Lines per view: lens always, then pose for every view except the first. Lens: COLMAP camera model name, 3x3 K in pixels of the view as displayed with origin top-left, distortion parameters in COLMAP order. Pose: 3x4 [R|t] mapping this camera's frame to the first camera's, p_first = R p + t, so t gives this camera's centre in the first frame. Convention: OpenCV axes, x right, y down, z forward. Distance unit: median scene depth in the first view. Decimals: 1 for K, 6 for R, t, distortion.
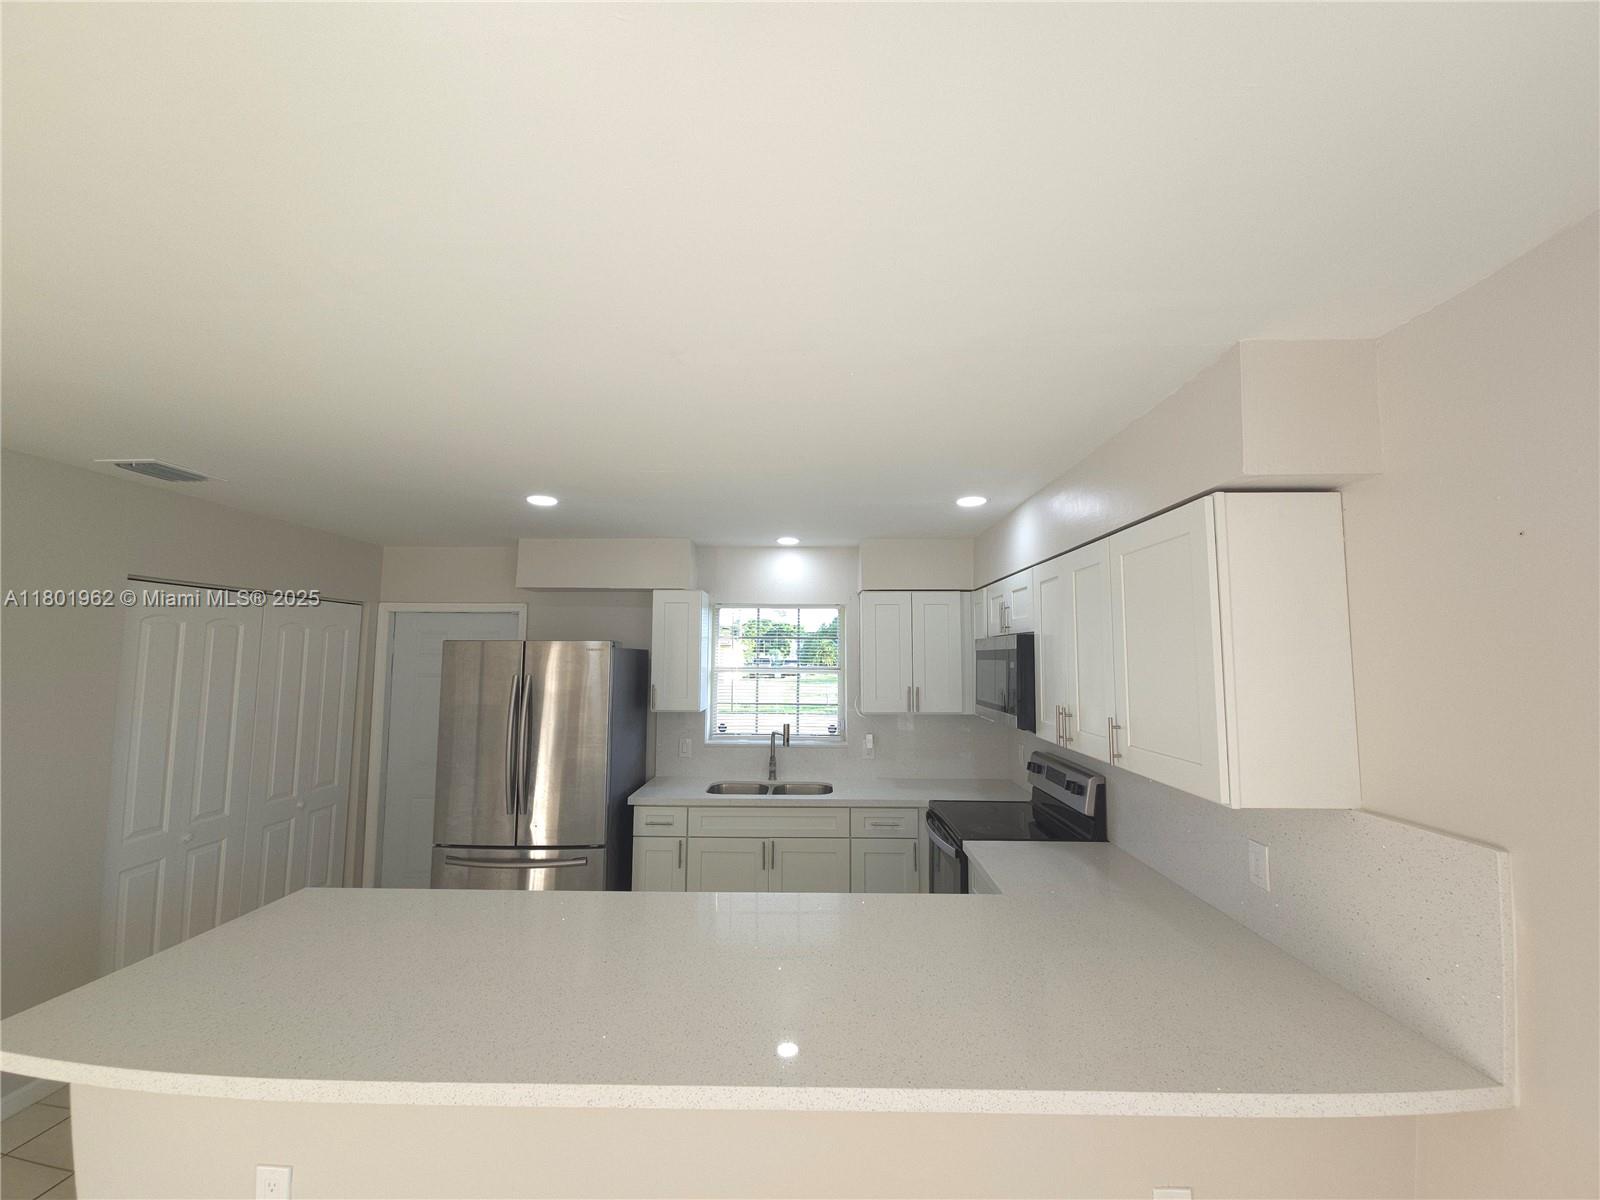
lens RADIAL K [[654.4, 0, 804.8], [0, 654.4, 598.8], [0, 0, 1]] dist [-0.000822, 0.000754]
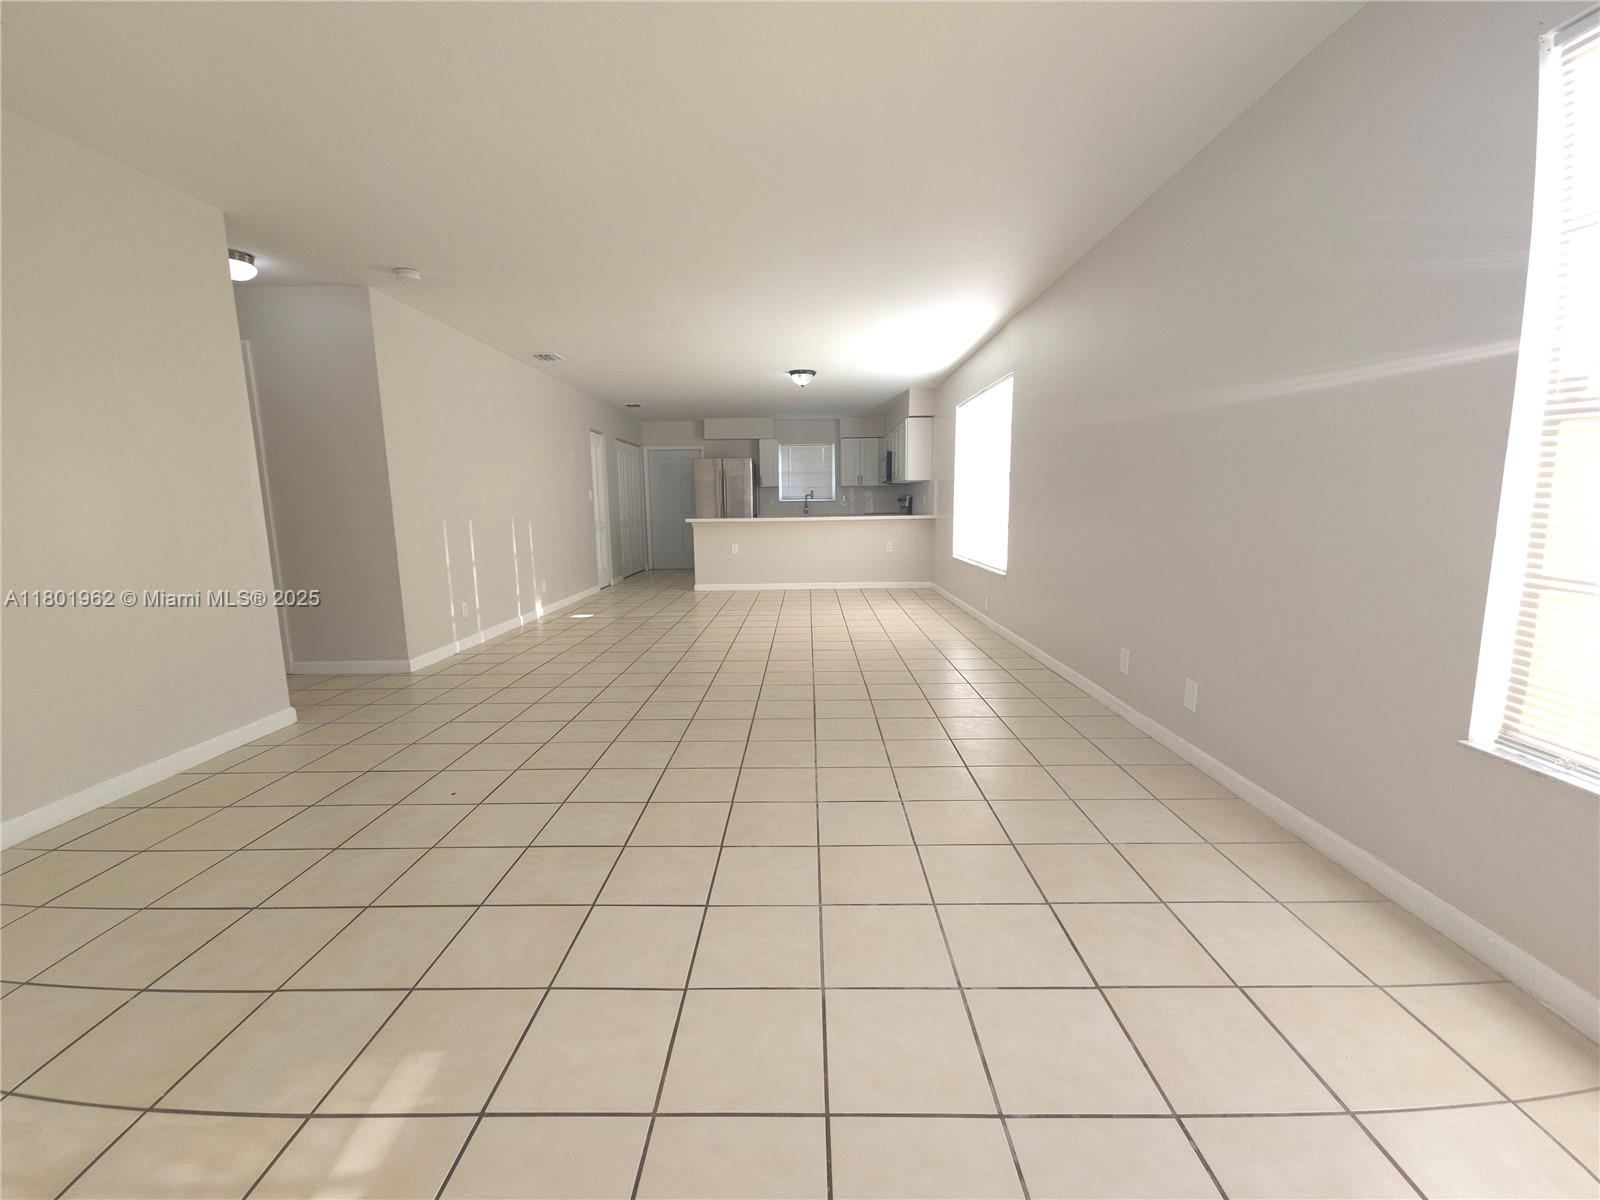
lens RADIAL K [[654.4, 0, 804.8], [0, 654.4, 598.8], [0, 0, 1]] dist [-0.000822, 0.000754]
pose [[0.999711, -0.018224, 0.015673, -0.120693], [0.014203, 0.973915, 0.226467, 0.020472], [-0.019391, -0.226179, 0.973893, -1.887596]]
